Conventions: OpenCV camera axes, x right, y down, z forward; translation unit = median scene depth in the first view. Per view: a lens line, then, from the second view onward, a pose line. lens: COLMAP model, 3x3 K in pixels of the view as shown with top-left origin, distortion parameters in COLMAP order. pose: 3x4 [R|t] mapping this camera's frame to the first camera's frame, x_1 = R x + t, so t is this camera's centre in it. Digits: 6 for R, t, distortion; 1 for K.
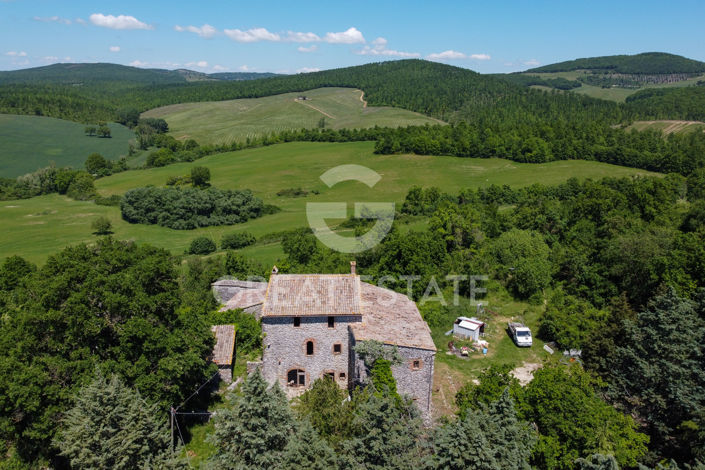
lens RADIAL K [[536.9, 0, 352.4], [0, 536.9, 230.3], [0, 0, 1]] dist [-0.002848, -0.000974]
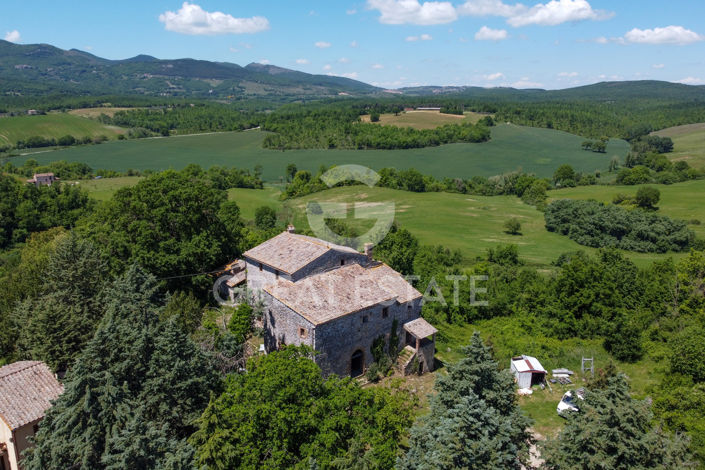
lens RADIAL K [[536.9, 0, 350.3], [0, 536.9, 236.8], [0, 0, 1]] dist [-0.002848, -0.000974]
pose [[0.607193, 0.194443, -0.770395, 0.057135], [-0.209702, 0.974432, 0.080663, -0.002020], [0.766382, 0.112576, 0.632444, 0.023903]]
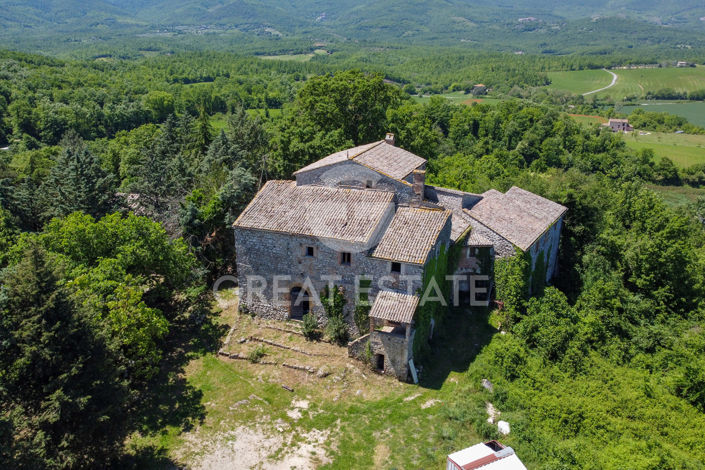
lens RADIAL K [[536.9, 0, 348.8], [0, 536.9, 232.1], [0, 0, 1]] dist [-0.002848, -0.000974]
pose [[-0.429560, 0.282569, -0.857691, 0.049296], [-0.250866, 0.875058, 0.413932, -0.010128], [0.867493, 0.392974, -0.305003, 0.086652]]
